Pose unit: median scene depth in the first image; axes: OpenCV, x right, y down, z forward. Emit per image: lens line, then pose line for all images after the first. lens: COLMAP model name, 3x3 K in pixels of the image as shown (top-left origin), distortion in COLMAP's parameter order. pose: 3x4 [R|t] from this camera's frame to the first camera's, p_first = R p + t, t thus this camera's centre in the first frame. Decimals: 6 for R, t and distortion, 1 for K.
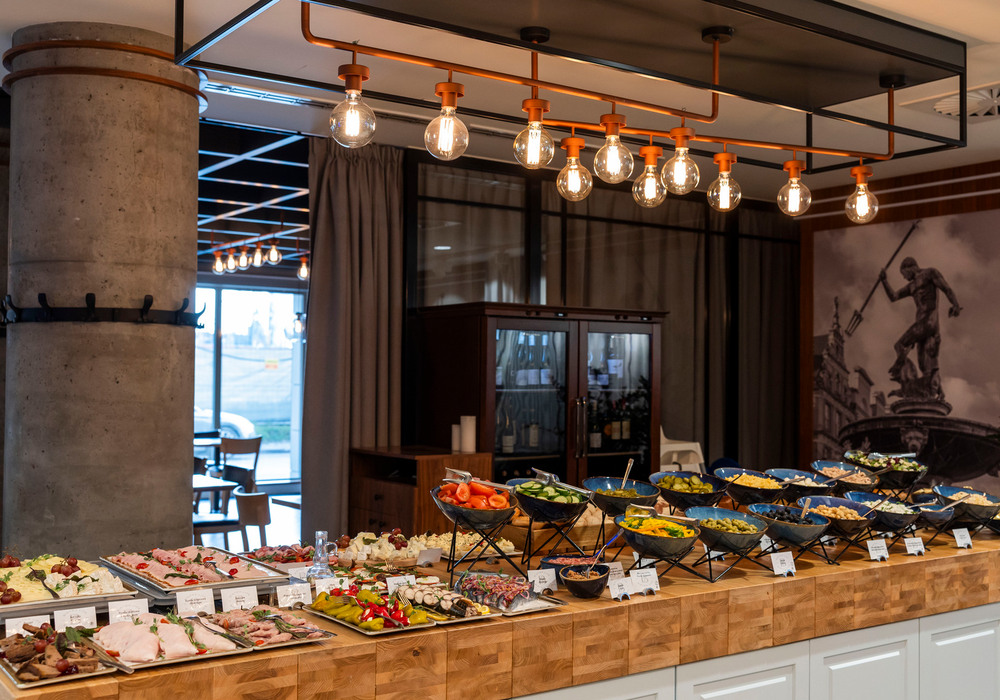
lens RADIAL K [[1090.3, 0, 498.9], [0, 1090.3, 357.1], [0, 0, 1]] dist [-0.023870, 0.000000]
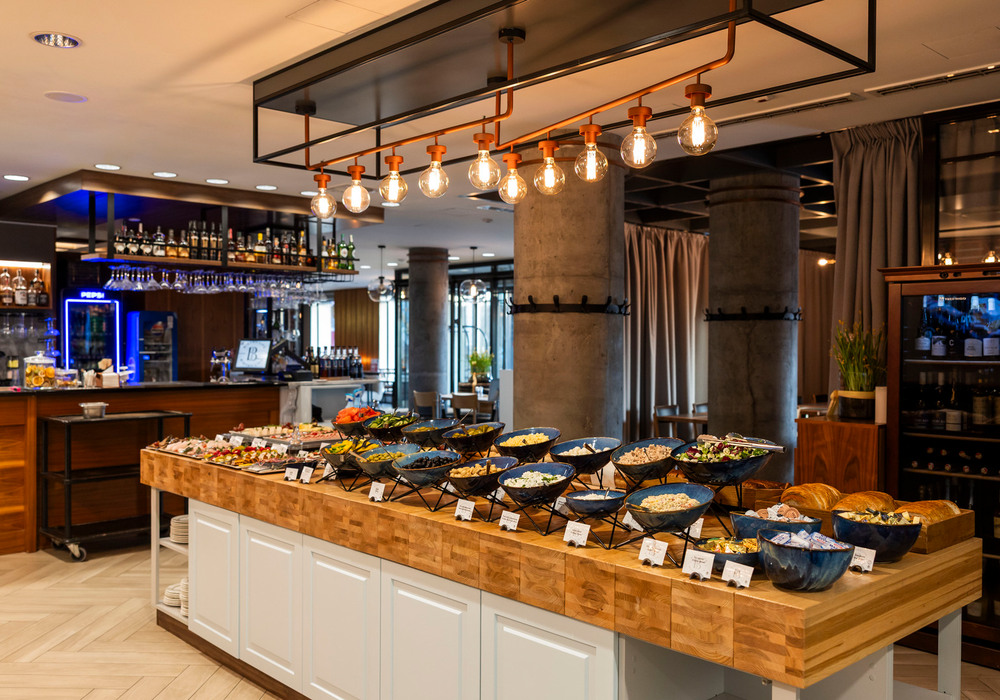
lens RADIAL K [[893.0, 0, 498.5], [0, 893.0, 340.9], [0, 0, 1]] dist [0.013807, -0.000230]
pose [[0.144681, -0.005053, -0.989465, 0.985974], [0.014227, 0.999894, -0.003026, 0.014619], [0.989376, -0.013640, 0.144738, 0.745572]]
